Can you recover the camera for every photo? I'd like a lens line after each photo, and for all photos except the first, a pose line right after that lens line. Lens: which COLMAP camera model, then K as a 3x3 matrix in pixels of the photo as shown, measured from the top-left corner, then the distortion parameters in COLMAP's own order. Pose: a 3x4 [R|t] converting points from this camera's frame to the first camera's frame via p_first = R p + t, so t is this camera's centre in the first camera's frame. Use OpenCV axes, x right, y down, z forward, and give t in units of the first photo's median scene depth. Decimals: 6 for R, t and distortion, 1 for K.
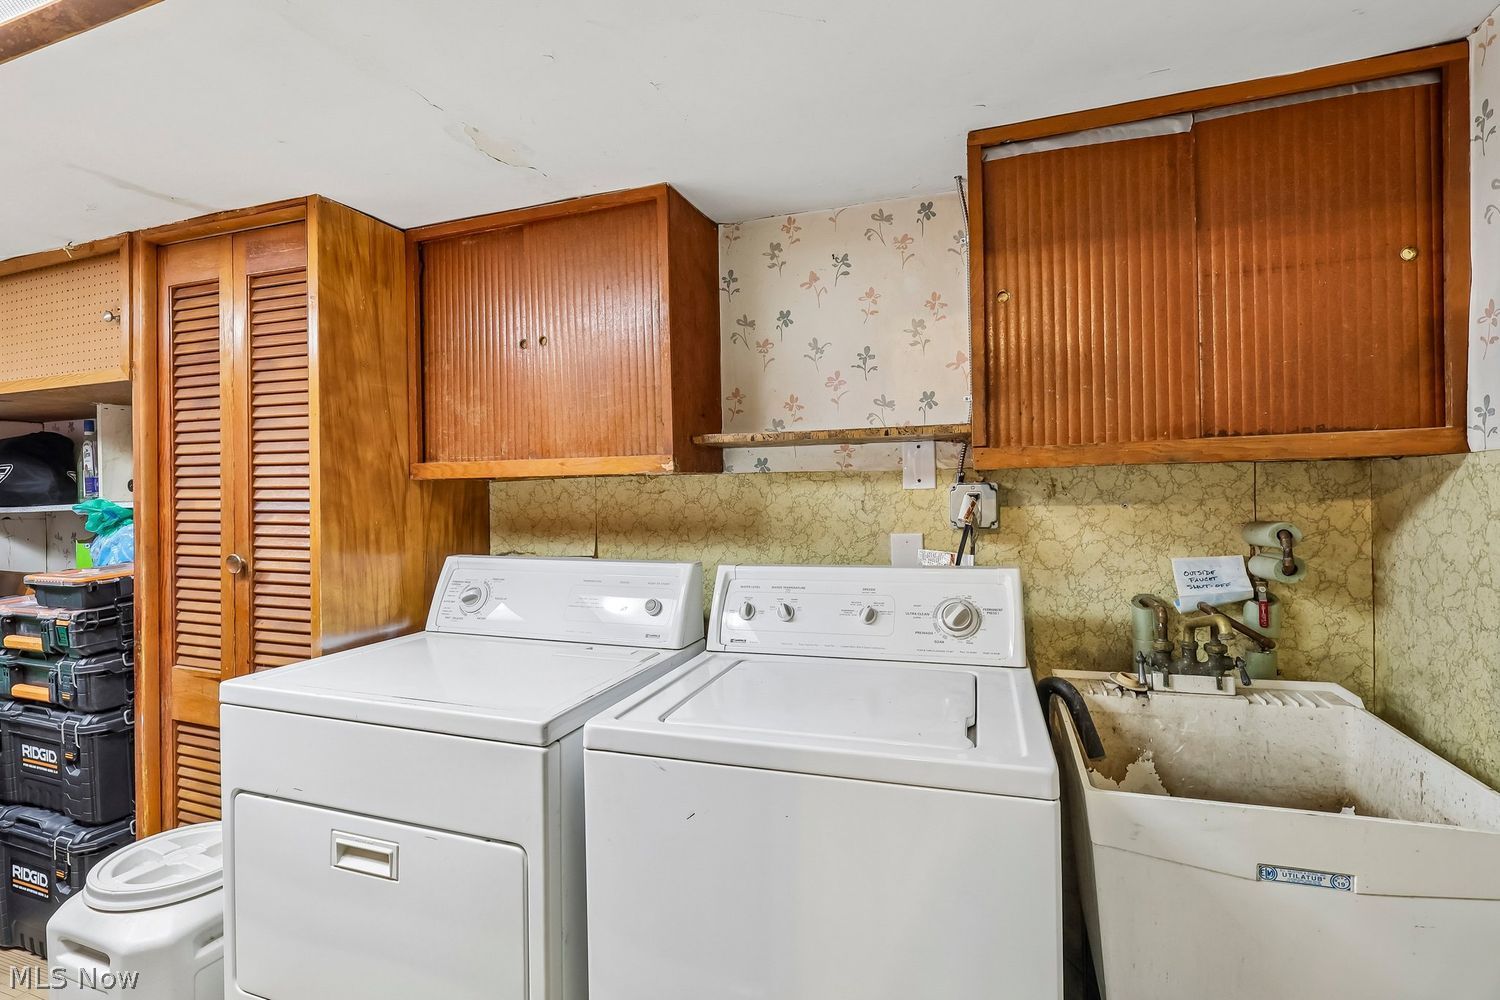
lens RADIAL K [[700.2, 0, 743.8], [0, 700.2, 499.2], [0, 0, 1]] dist [-0.006755, 0.001034]
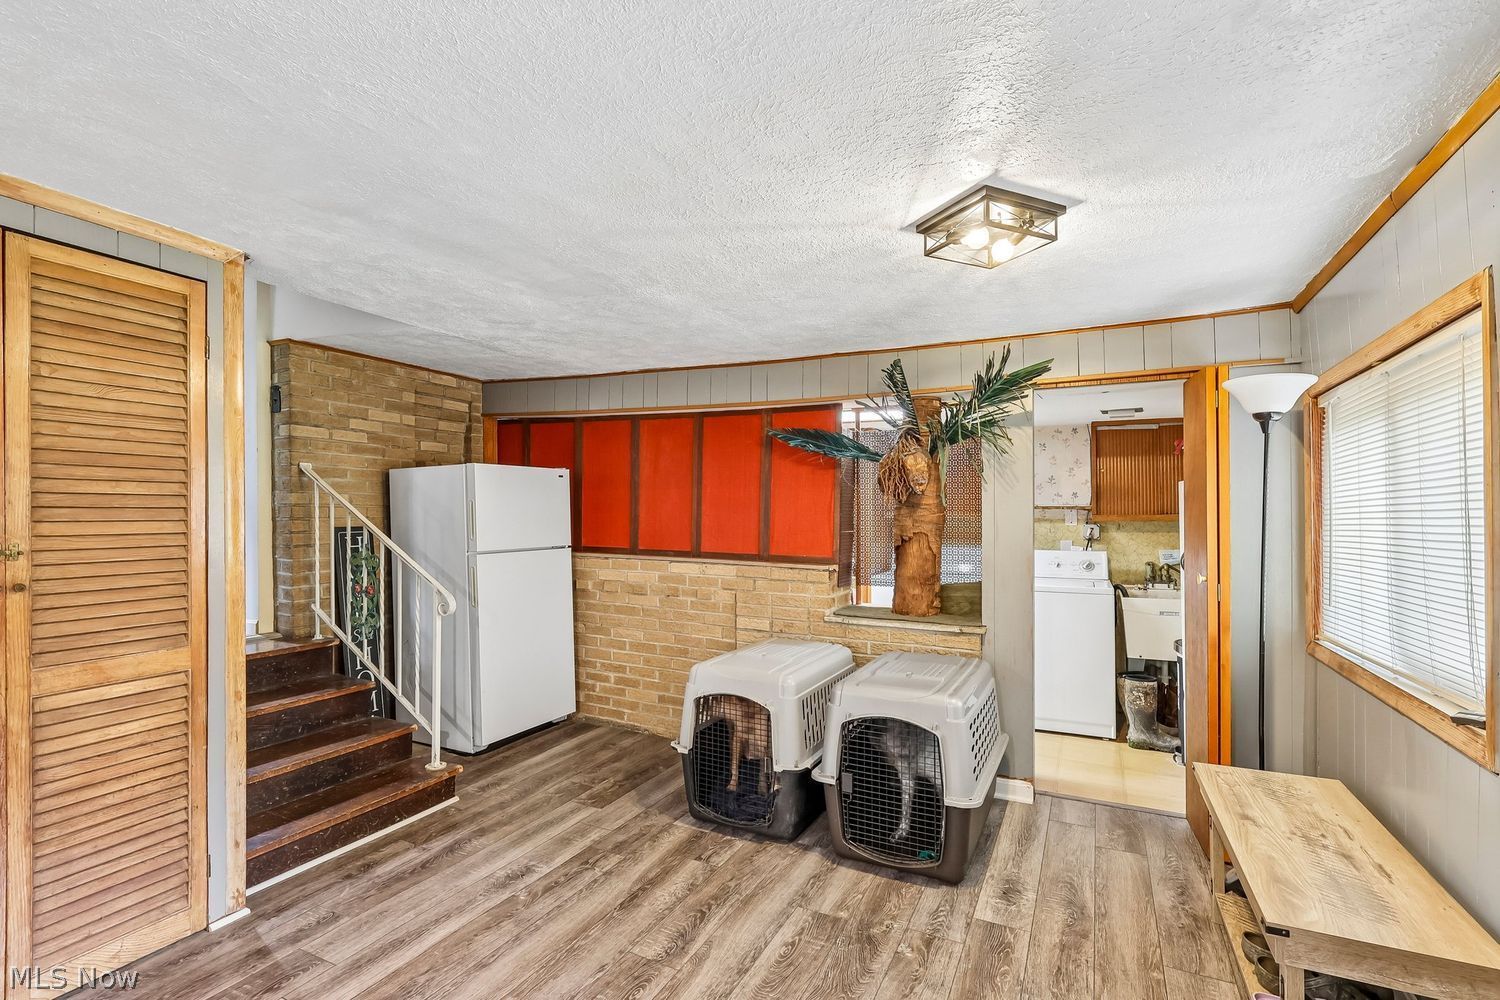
lens RADIAL K [[703.0, 0, 732.6], [0, 703.0, 497.1], [0, 0, 1]] dist [0.001116, 0.000253]
pose [[0.992032, 0.016221, -0.124940, -0.888427], [-0.019061, 0.999586, -0.021568, -0.048362], [0.124539, 0.023778, 0.991930, -2.363085]]
